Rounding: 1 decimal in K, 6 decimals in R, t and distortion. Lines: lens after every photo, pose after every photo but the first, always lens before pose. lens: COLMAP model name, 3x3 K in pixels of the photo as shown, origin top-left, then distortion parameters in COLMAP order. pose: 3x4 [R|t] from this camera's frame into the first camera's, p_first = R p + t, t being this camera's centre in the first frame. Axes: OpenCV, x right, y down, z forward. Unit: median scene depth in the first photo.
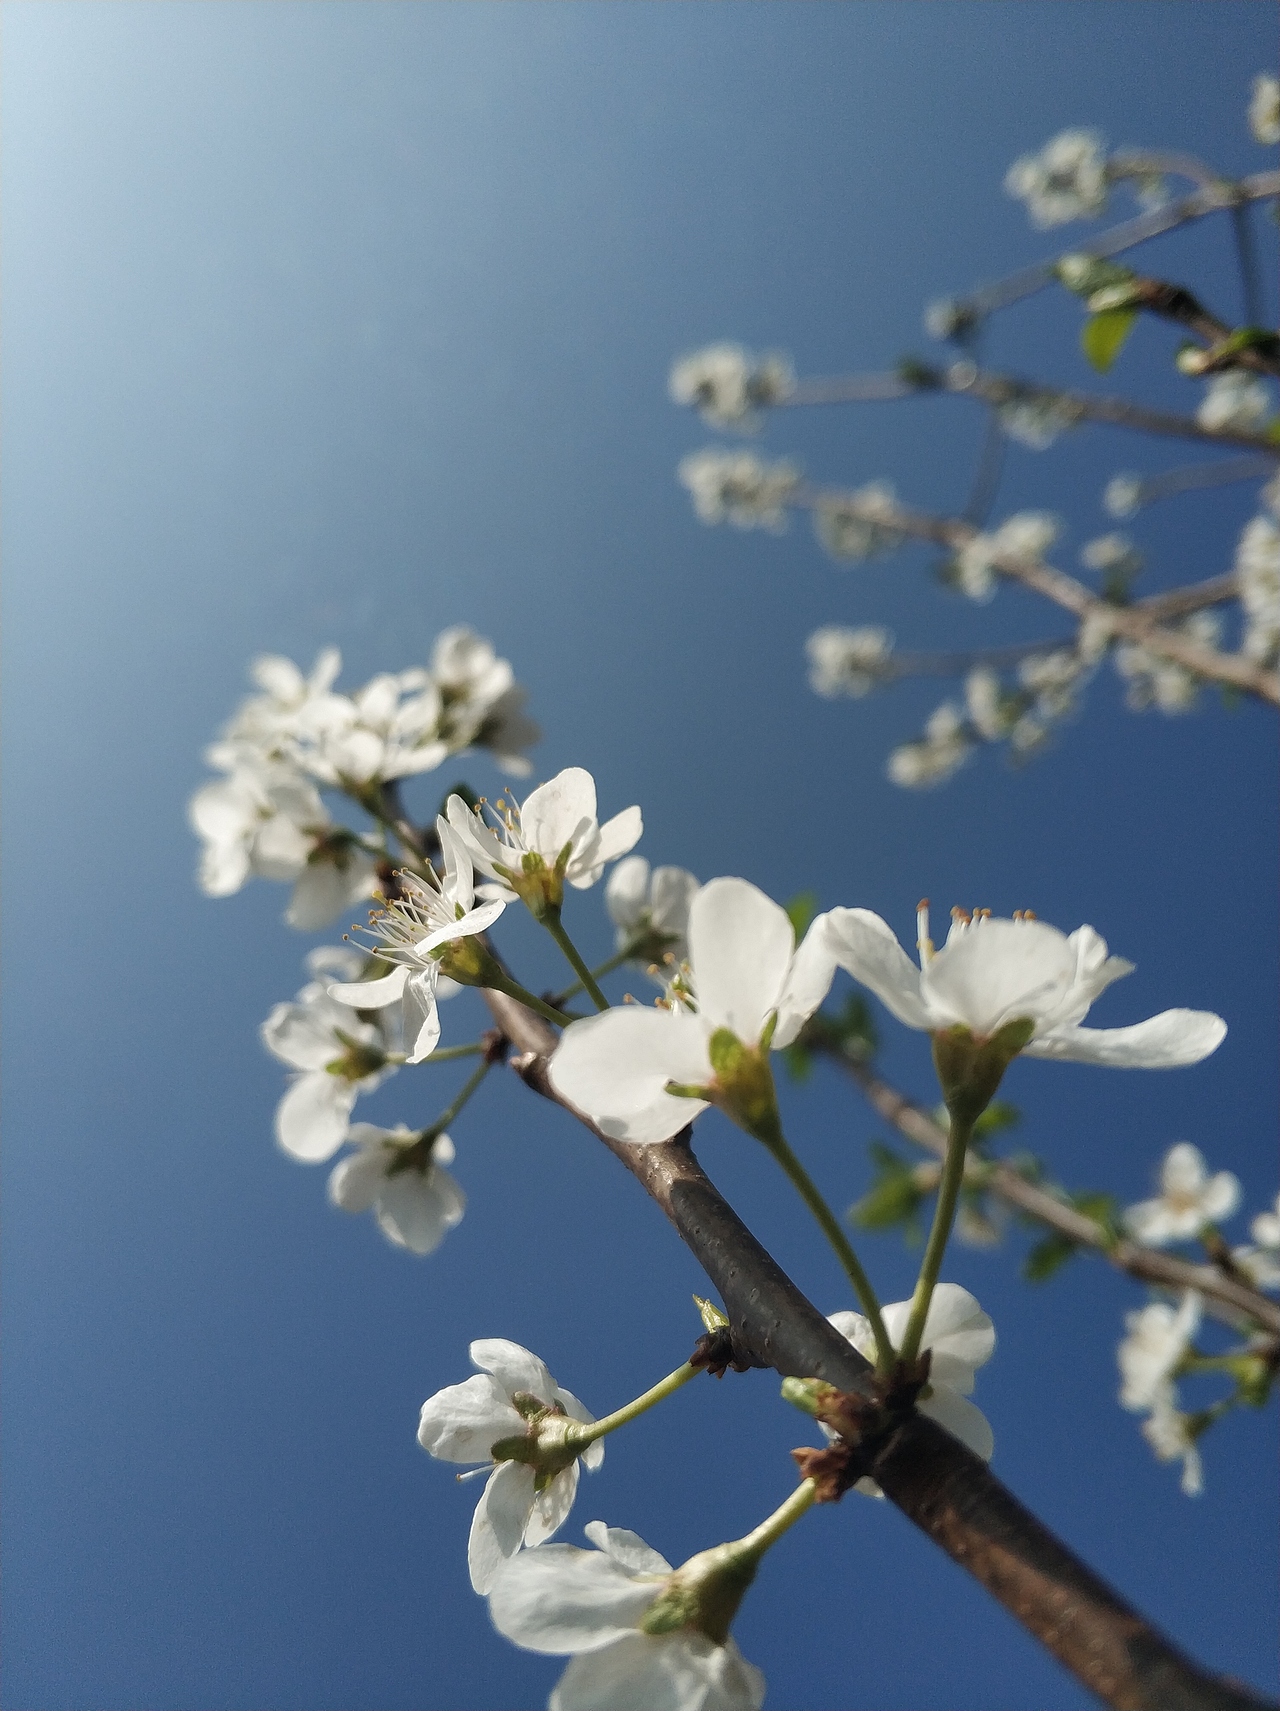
lens RADIAL K [[1399.3, 0, 640.0], [0, 1399.3, 855.5], [0, 0, 1]] dist [0.182006, -0.456938]
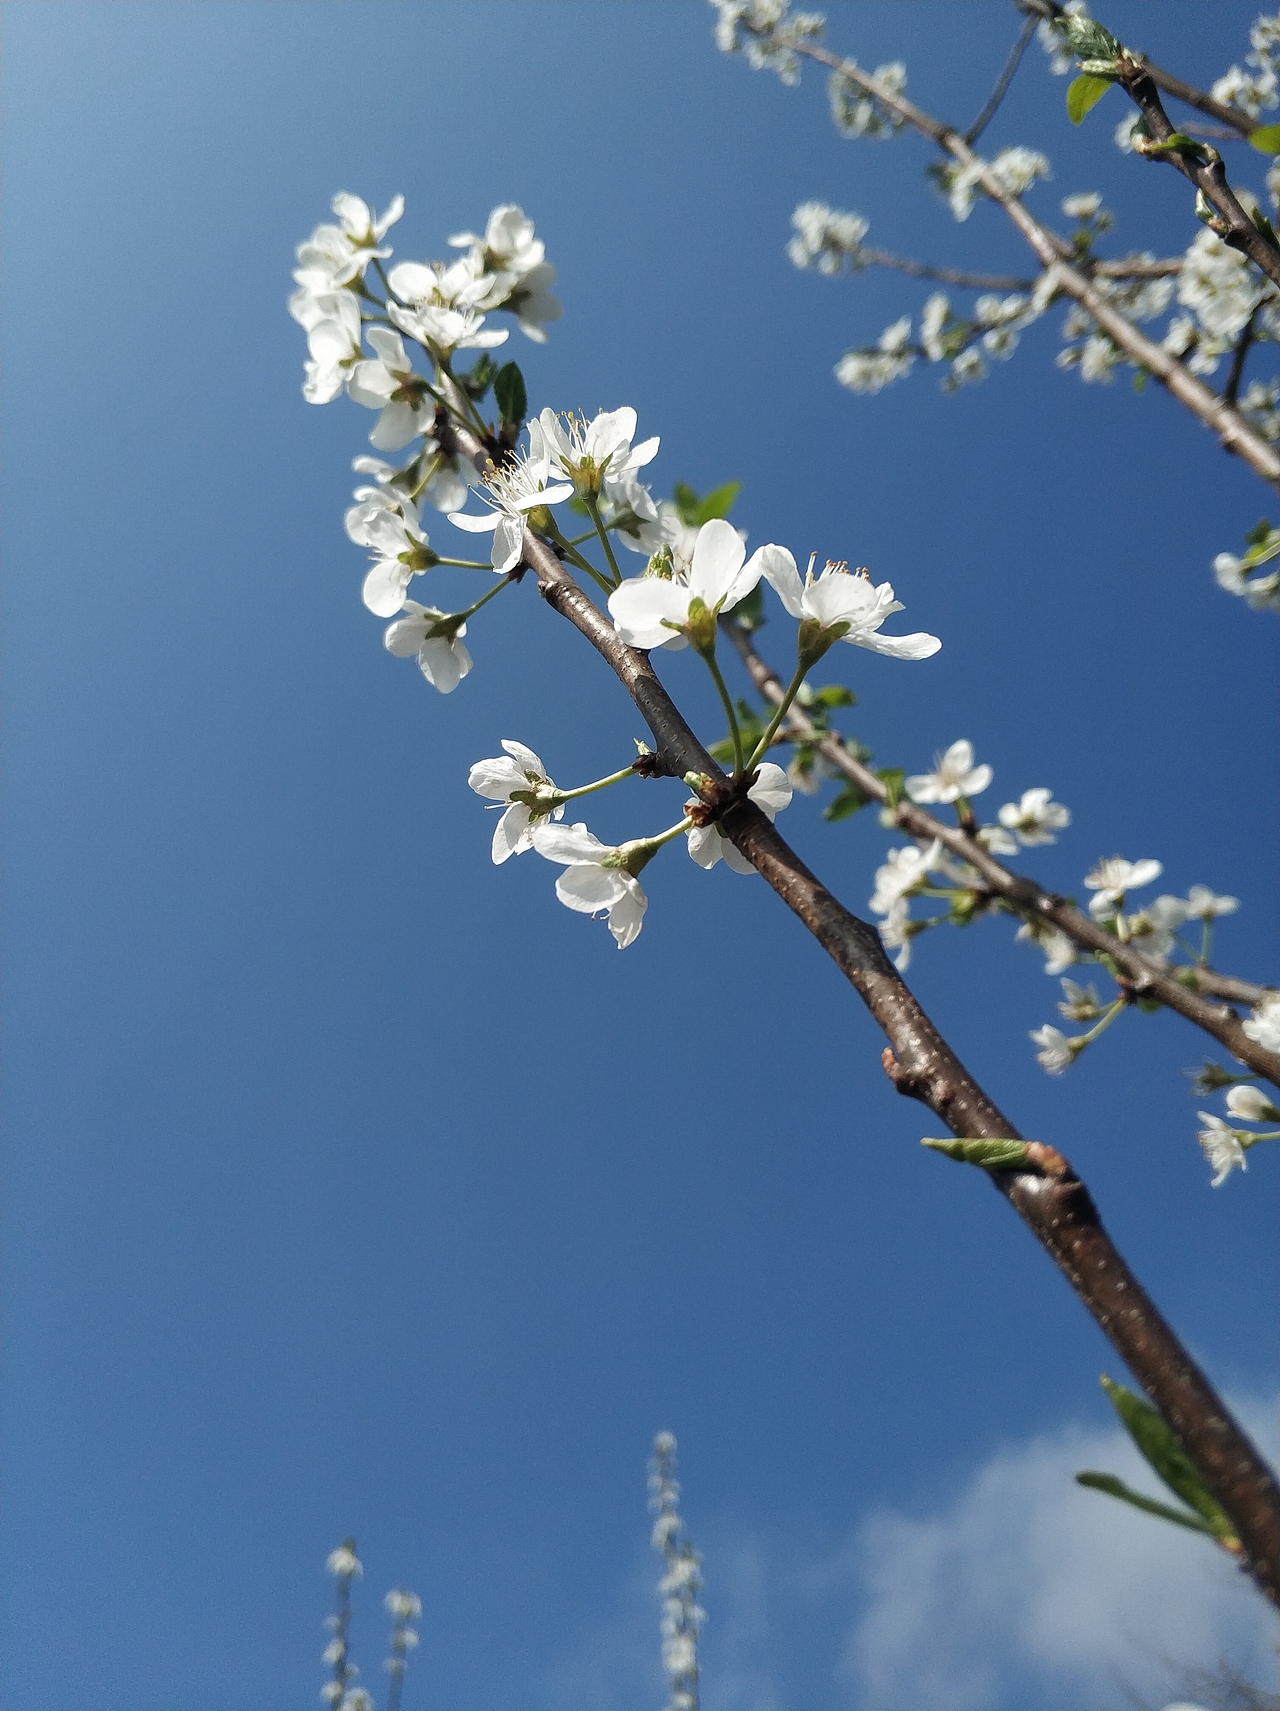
lens RADIAL K [[1399.3, 0, 640.0], [0, 1399.3, 855.5], [0, 0, 1]] dist [0.182006, -0.456938]
pose [[0.975133, 0.187582, 0.118017, -0.134119], [-0.215318, 0.927983, 0.304114, -0.087578], [-0.052472, -0.321963, 0.945297, -0.698963]]
